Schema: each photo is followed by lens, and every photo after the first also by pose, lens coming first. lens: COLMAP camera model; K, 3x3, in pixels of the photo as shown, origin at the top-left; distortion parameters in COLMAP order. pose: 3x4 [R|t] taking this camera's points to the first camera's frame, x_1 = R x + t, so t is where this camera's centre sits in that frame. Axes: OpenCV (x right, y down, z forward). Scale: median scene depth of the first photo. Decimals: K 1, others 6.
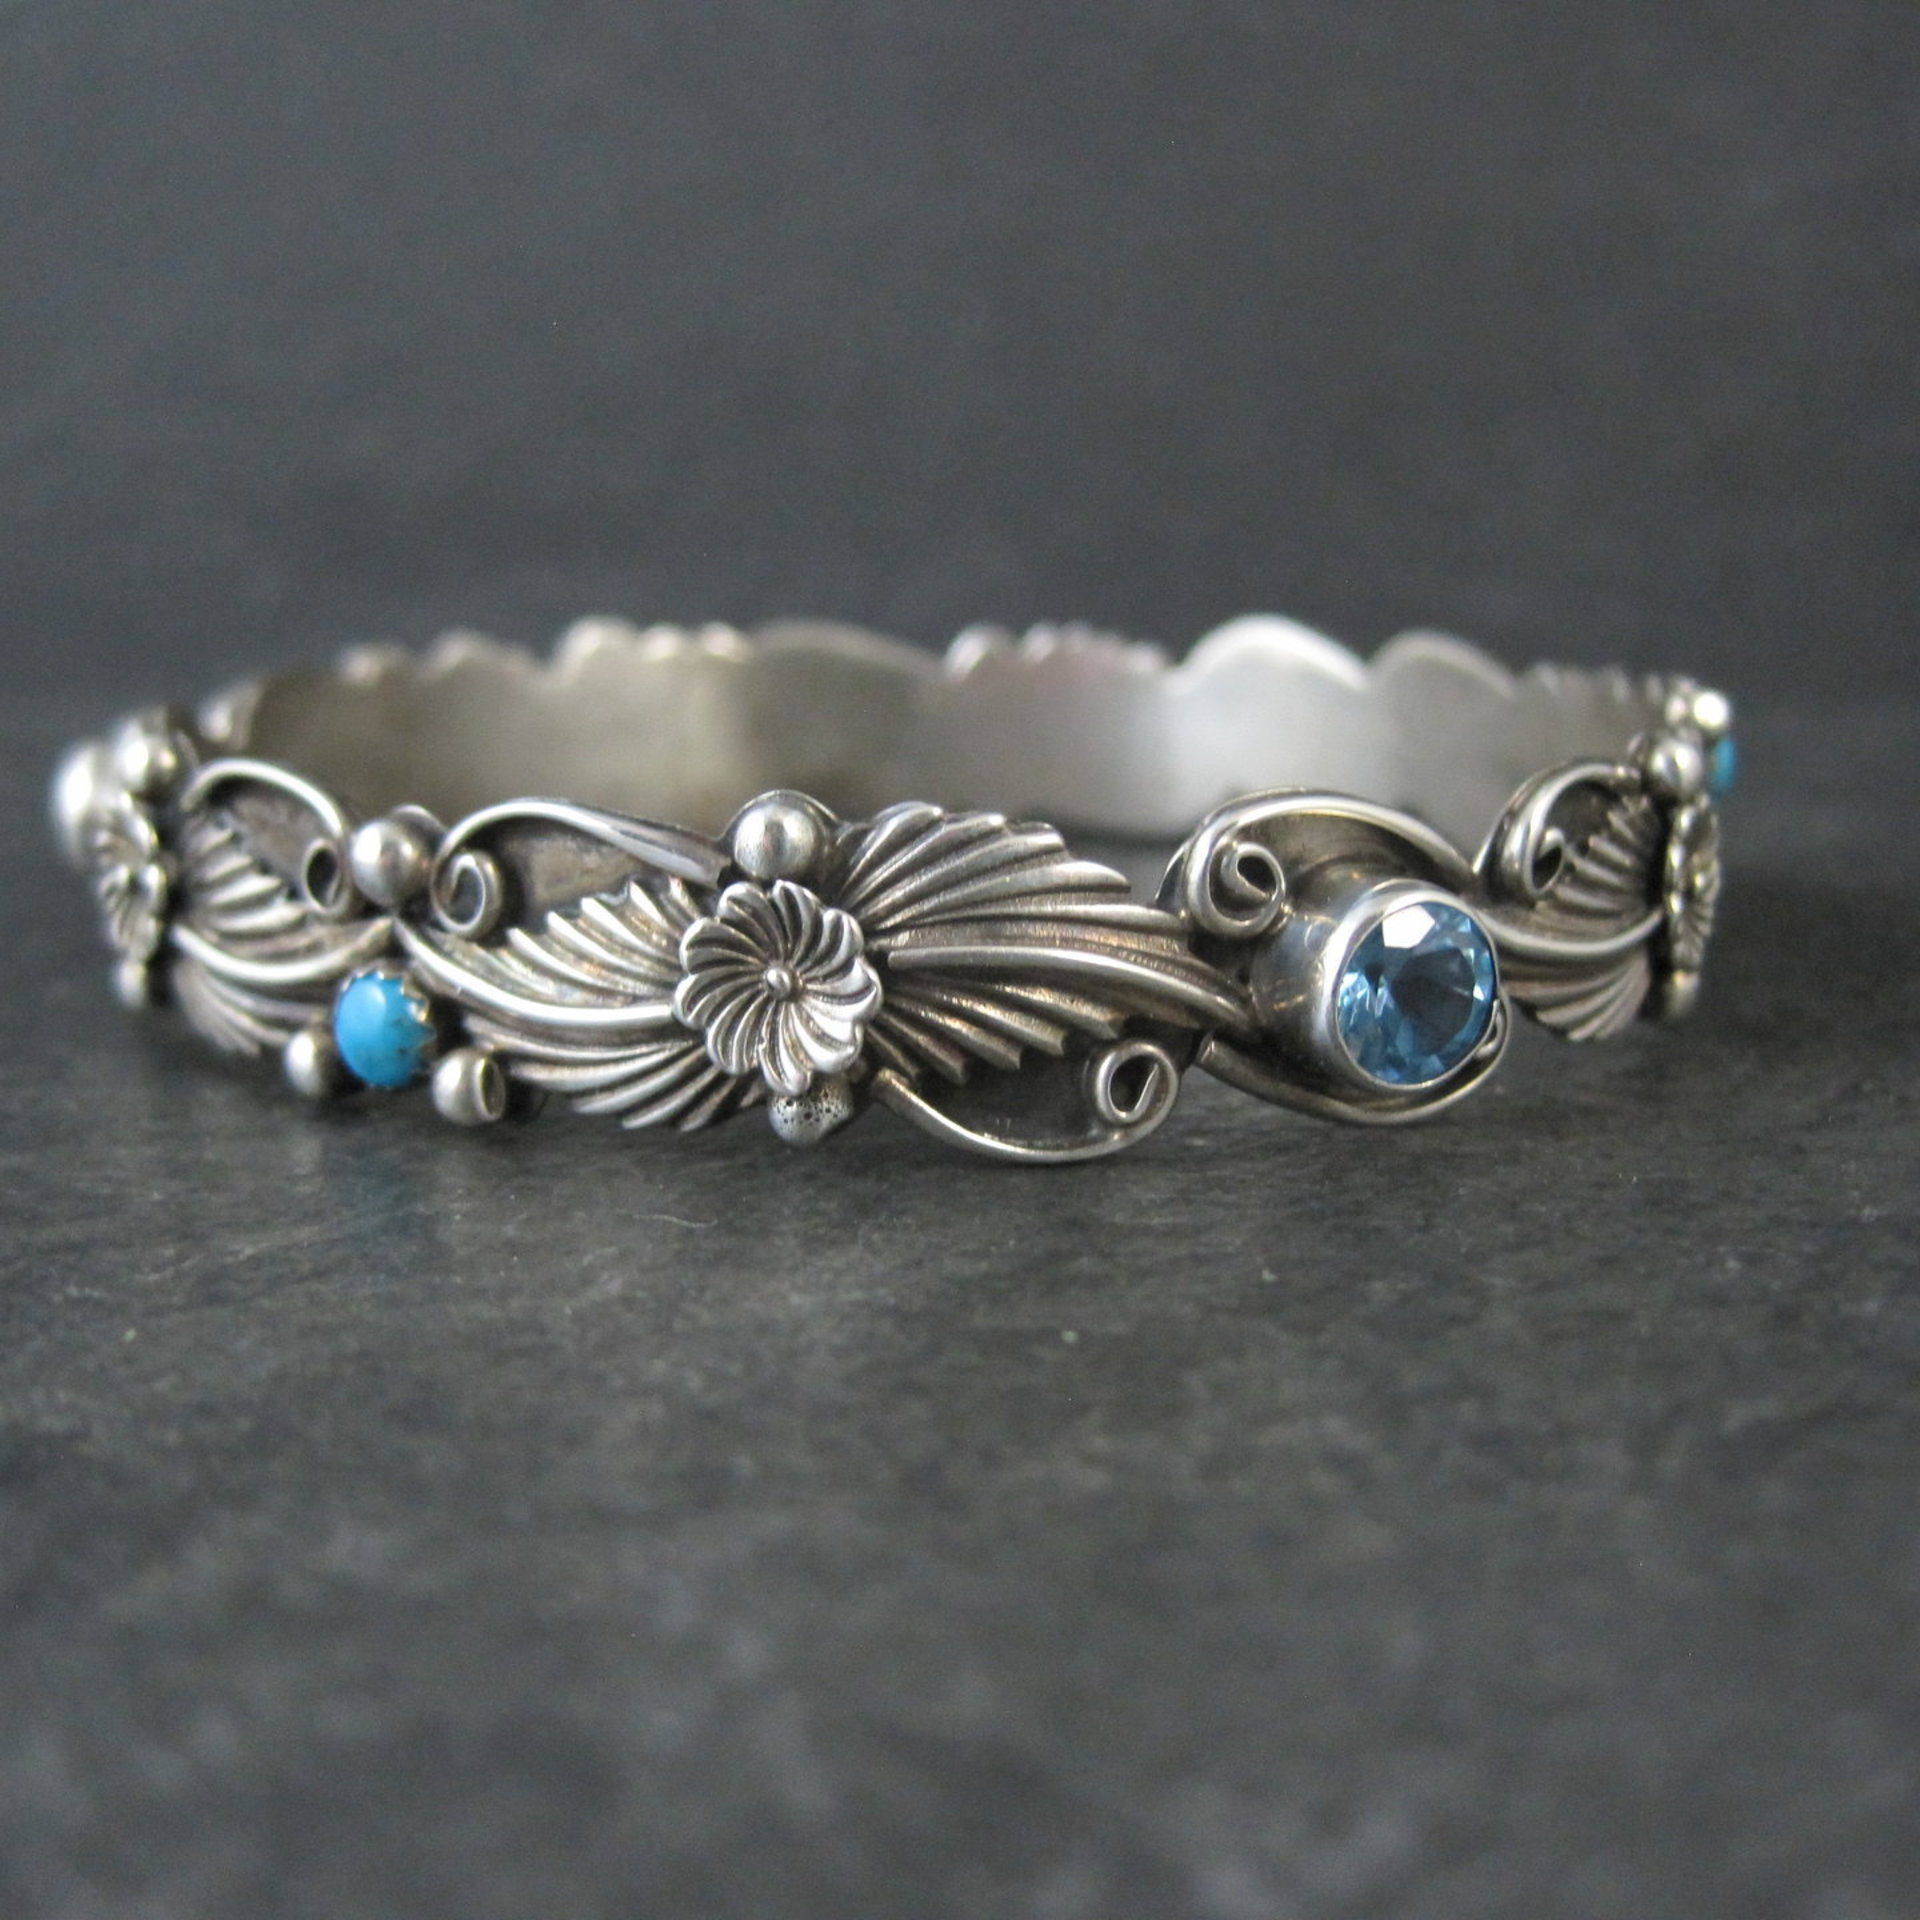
lens RADIAL K [[2756.1, 0, 959.9], [0, 2756.1, 957.4], [0, 0, 1]] dist [-0.151137, 0.000000]
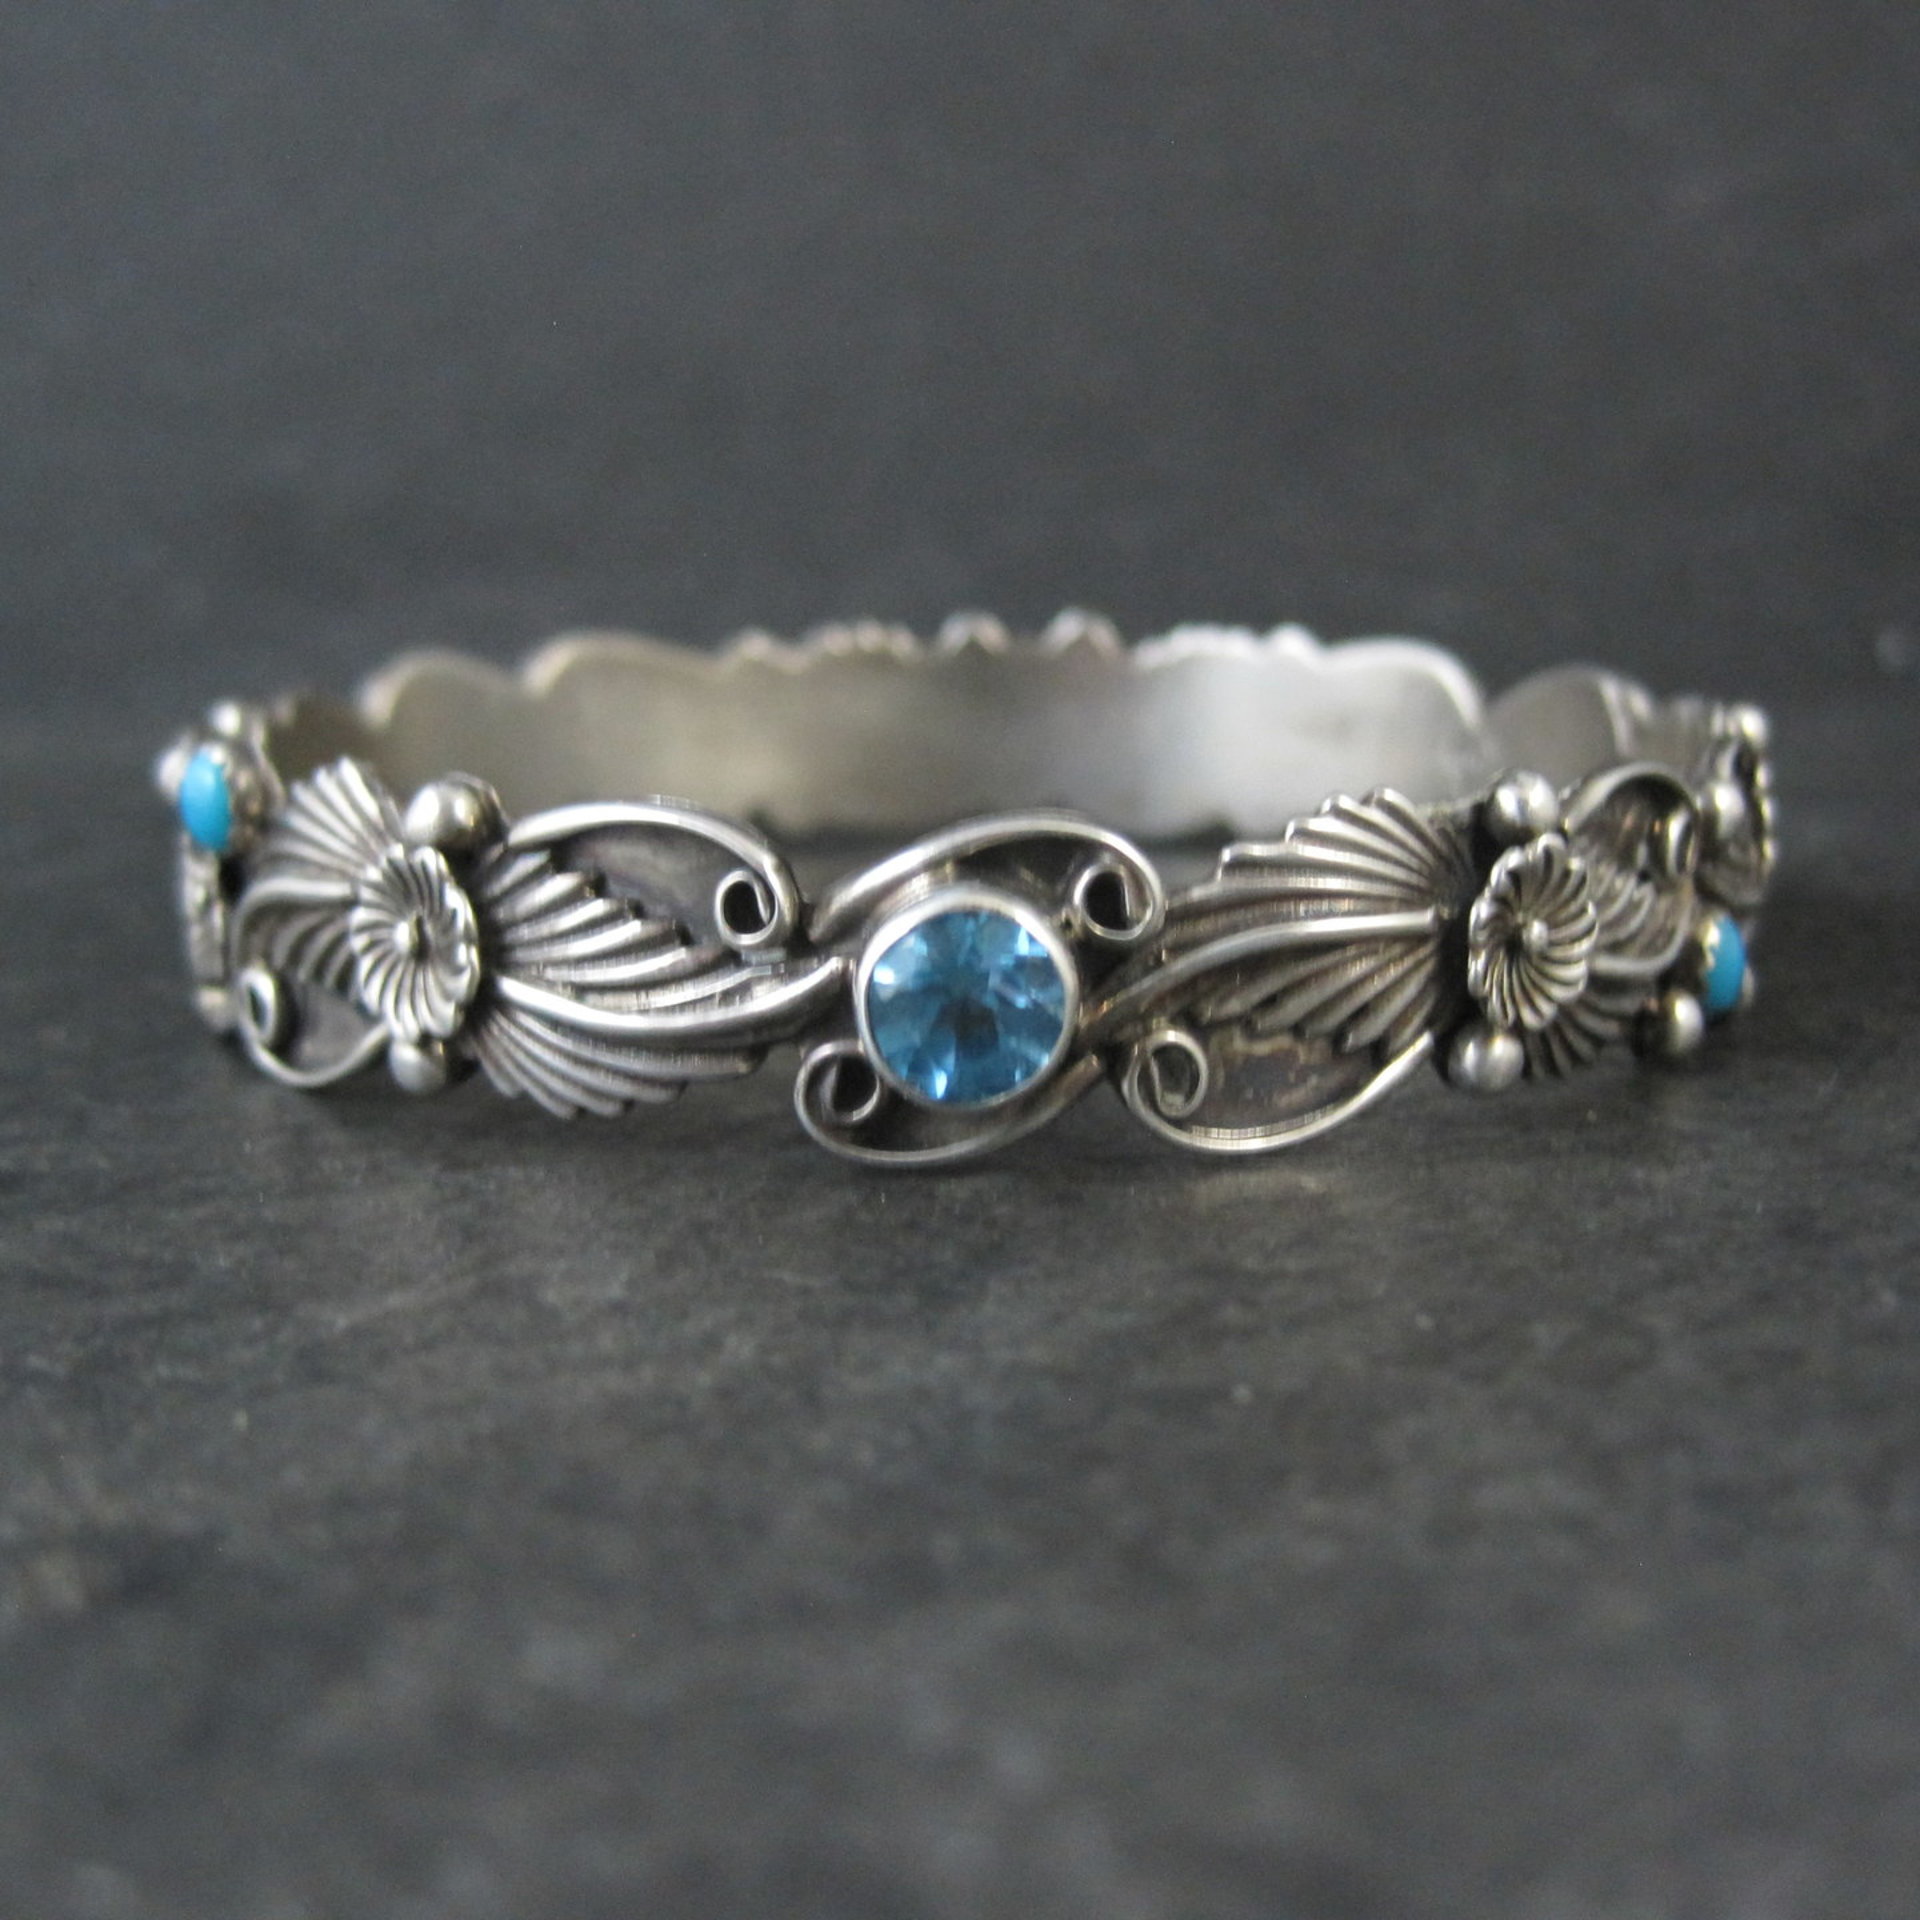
lens RADIAL K [[2756.1, 0, 970.4], [0, 2756.1, 958.2], [0, 0, 1]] dist [-0.151137, 0.000000]
pose [[0.998013, -0.015833, 0.060979, -0.114798], [0.015885, 0.999874, -0.000359, -0.014995], [-0.060966, 0.001327, 0.998139, 0.058528]]
